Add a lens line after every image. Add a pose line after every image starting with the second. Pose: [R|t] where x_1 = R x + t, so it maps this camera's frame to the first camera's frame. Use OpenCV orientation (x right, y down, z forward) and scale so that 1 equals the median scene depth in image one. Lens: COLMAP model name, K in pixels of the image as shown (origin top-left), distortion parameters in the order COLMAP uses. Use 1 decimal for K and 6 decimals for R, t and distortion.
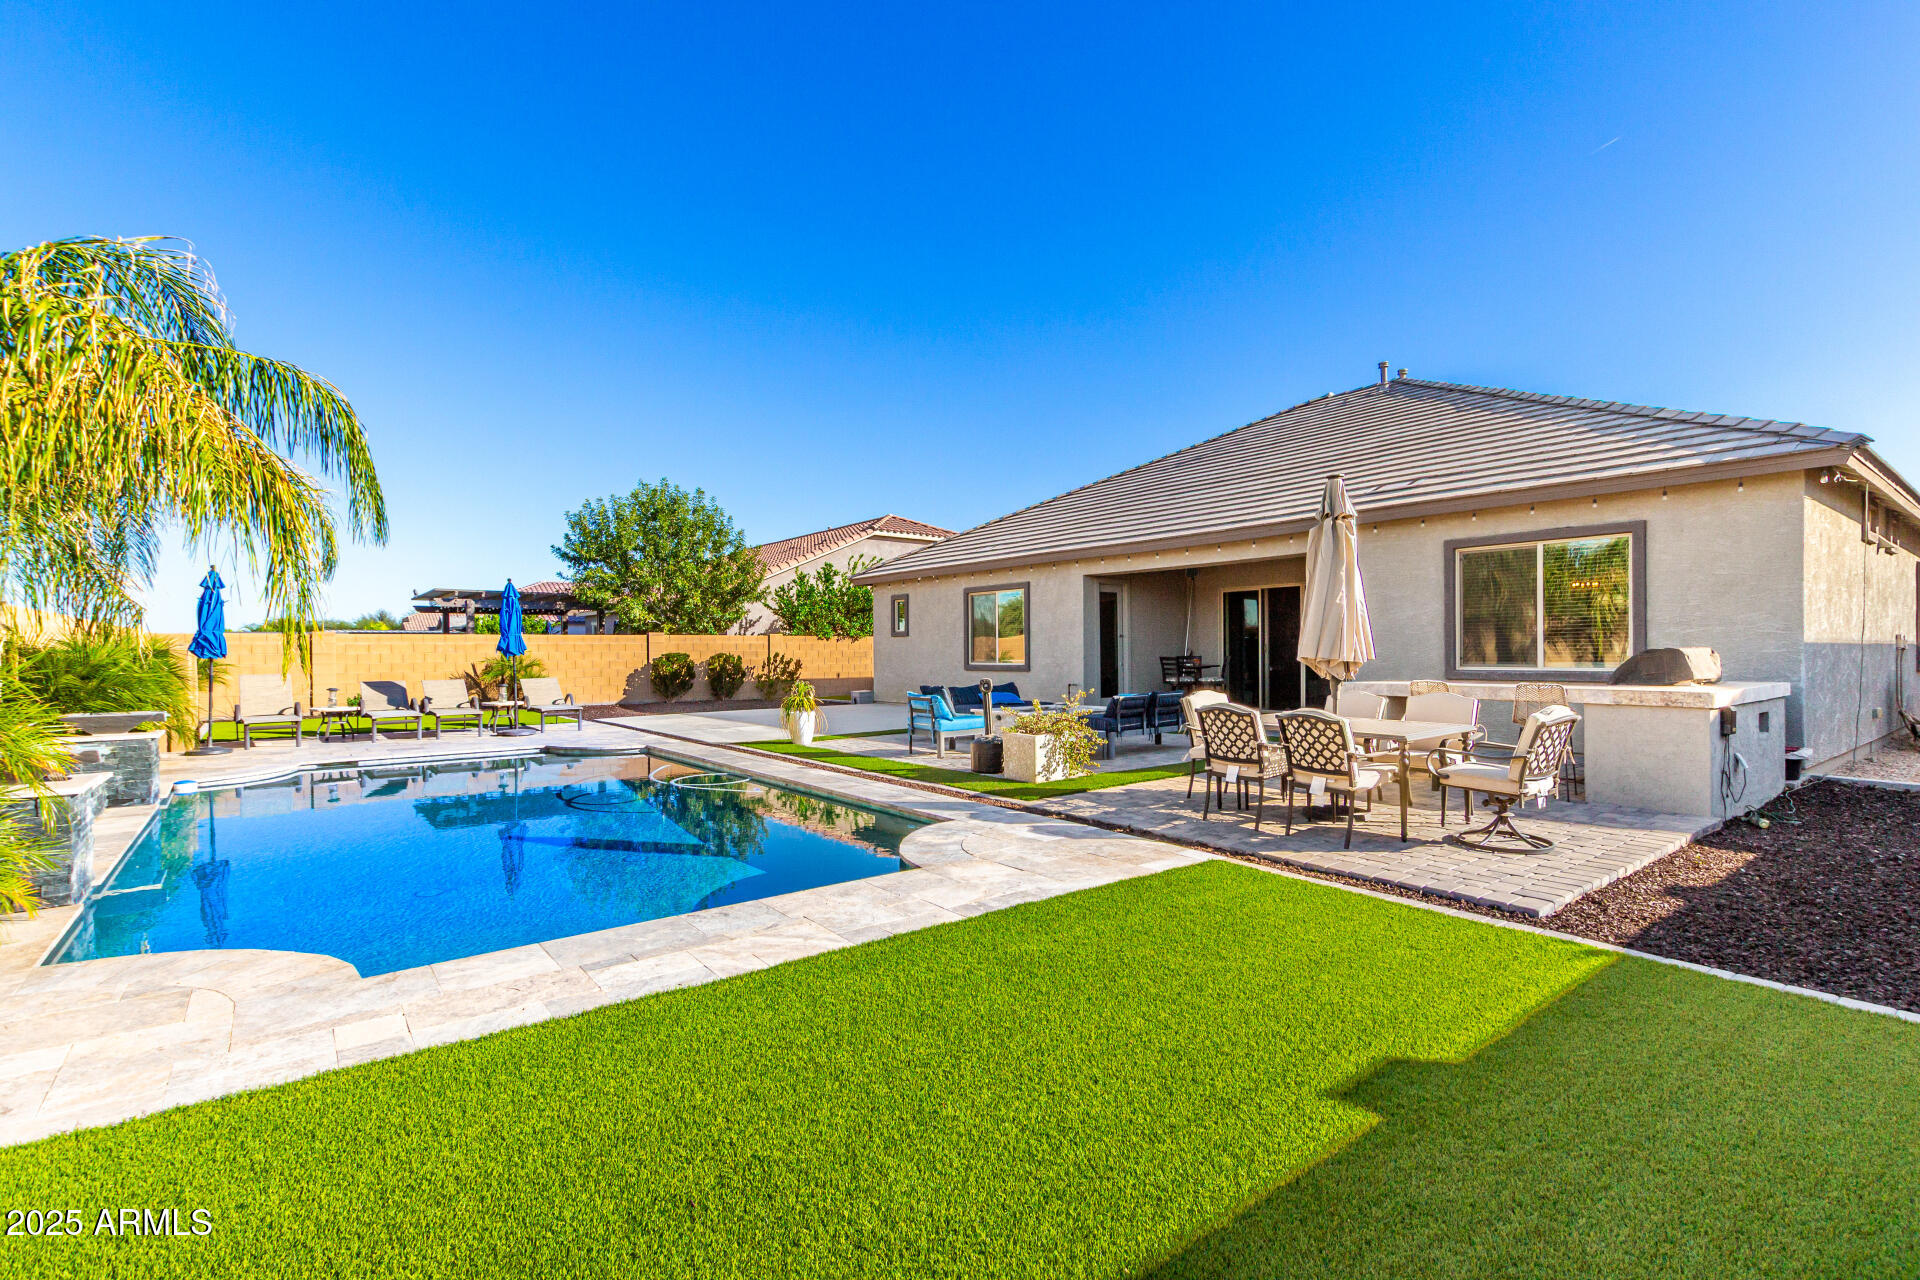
lens RADIAL K [[886.8, 0, 971.5], [0, 886.8, 640.9], [0, 0, 1]] dist [0.011982, -0.004843]
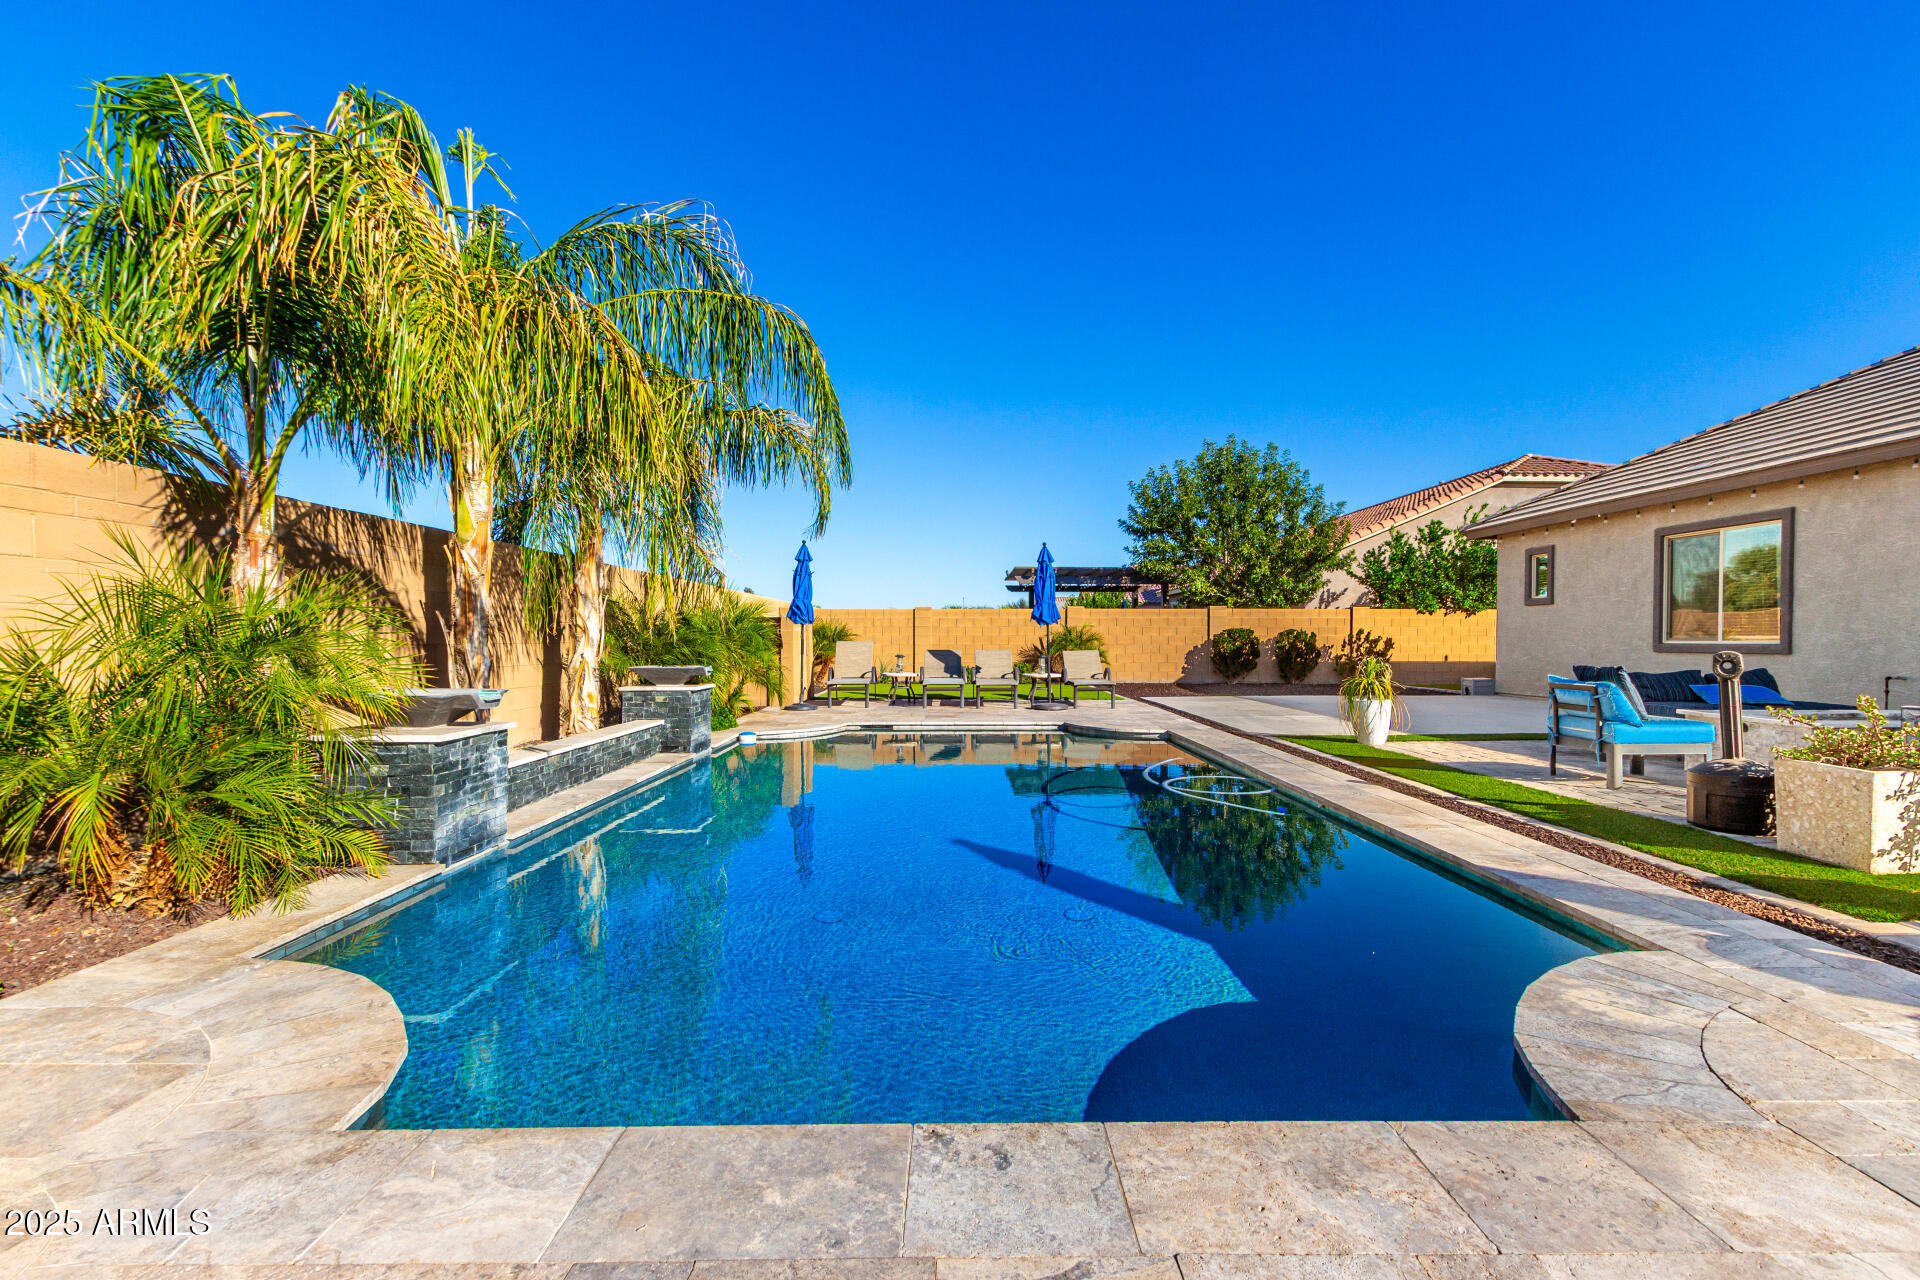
lens RADIAL K [[886.8, 0, 959.6], [0, 886.8, 654.4], [0, 0, 1]] dist [0.011982, -0.004843]
pose [[0.790567, 0.019750, -0.612058, -0.012484], [-0.000037, 0.999481, 0.032203, 0.016646], [0.612376, -0.025436, 0.790157, 0.188351]]
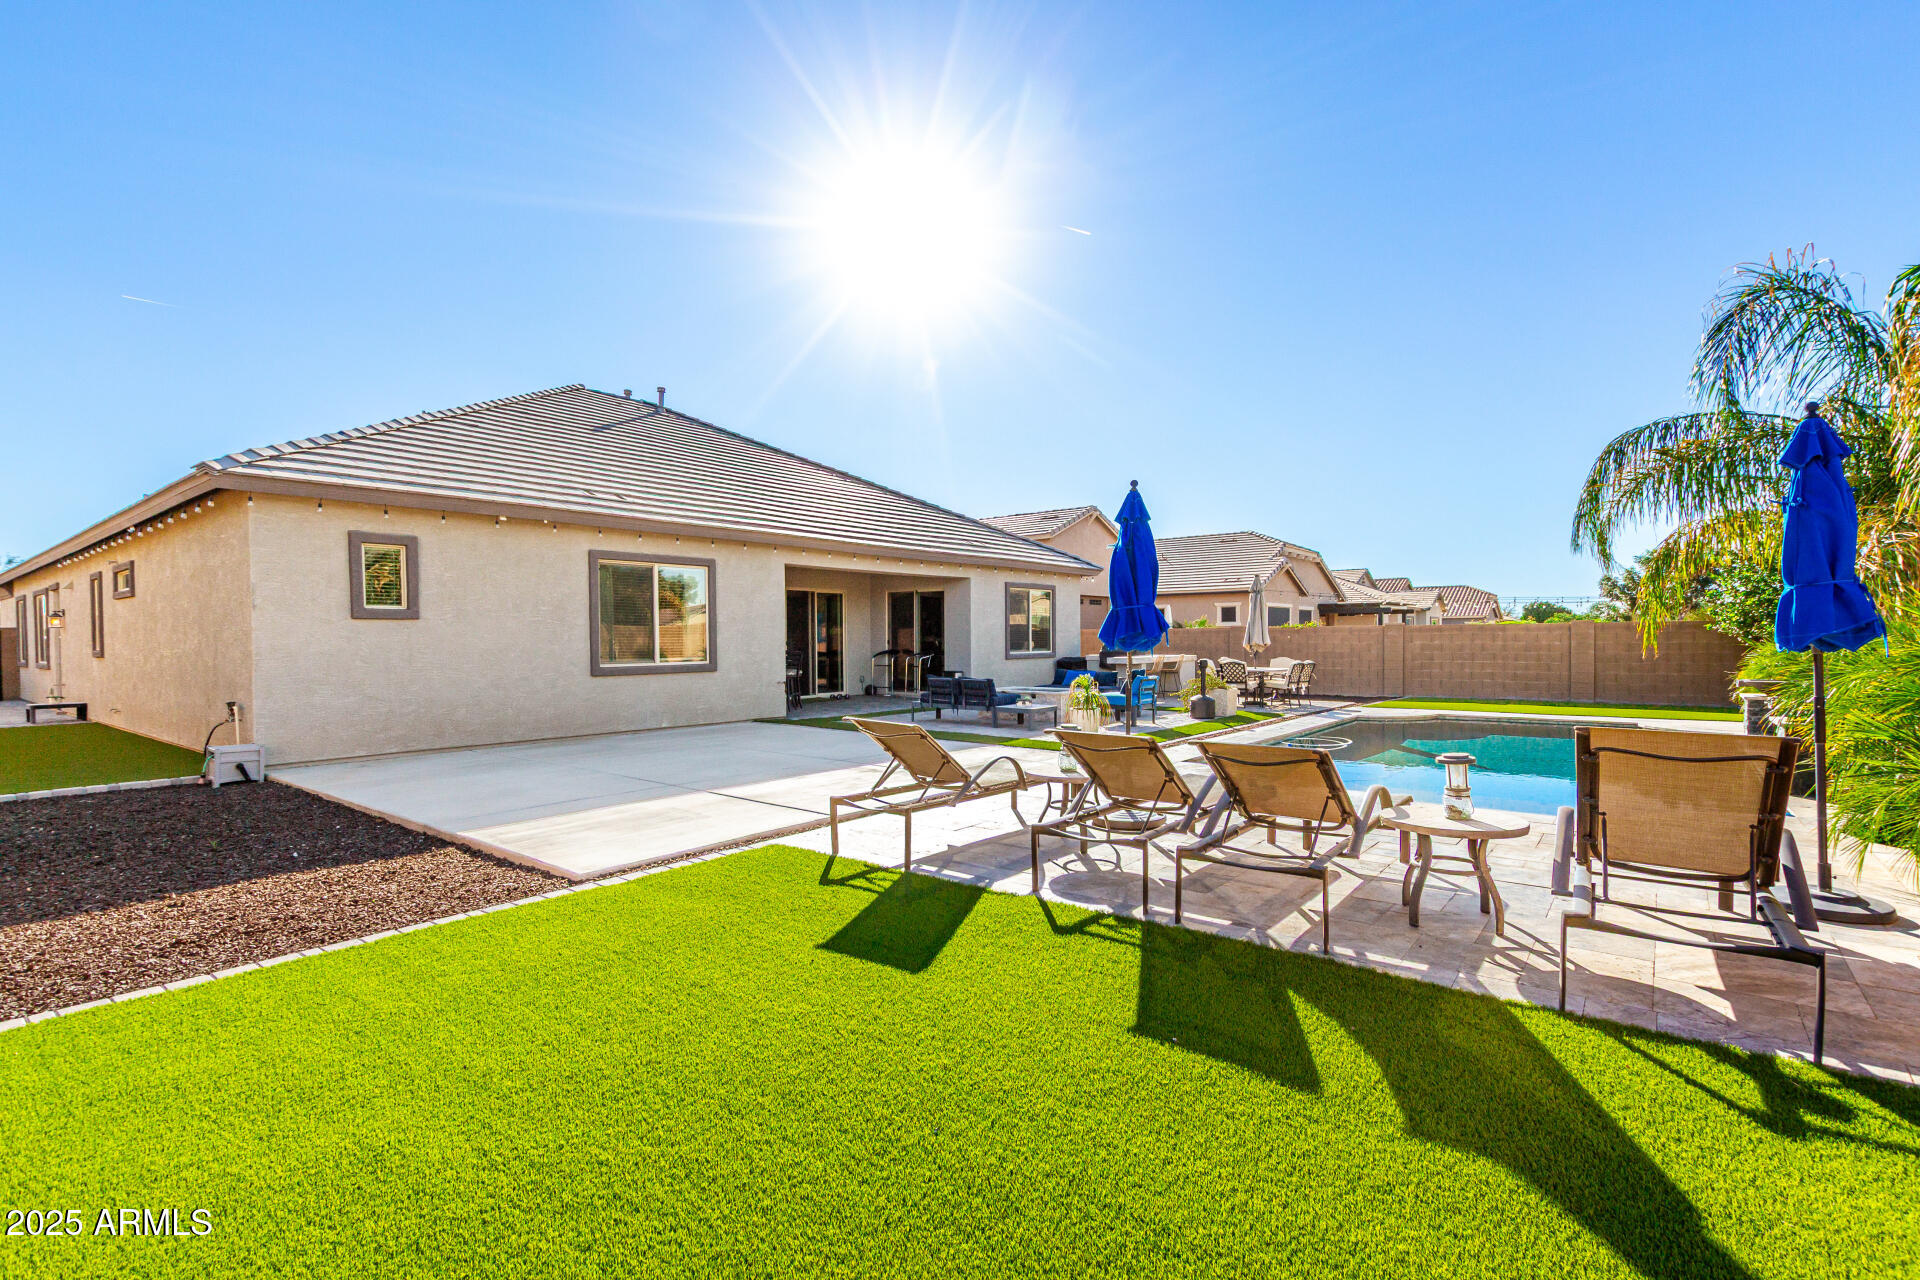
lens RADIAL K [[886.8, 0, 963.6], [0, 886.8, 647.9], [0, 0, 1]] dist [0.011982, -0.004843]
pose [[-0.194672, 0.008046, 0.980835, -0.868132], [0.002422, 0.999967, -0.007723, 0.022560], [-0.980865, 0.000872, -0.194686, 1.071891]]
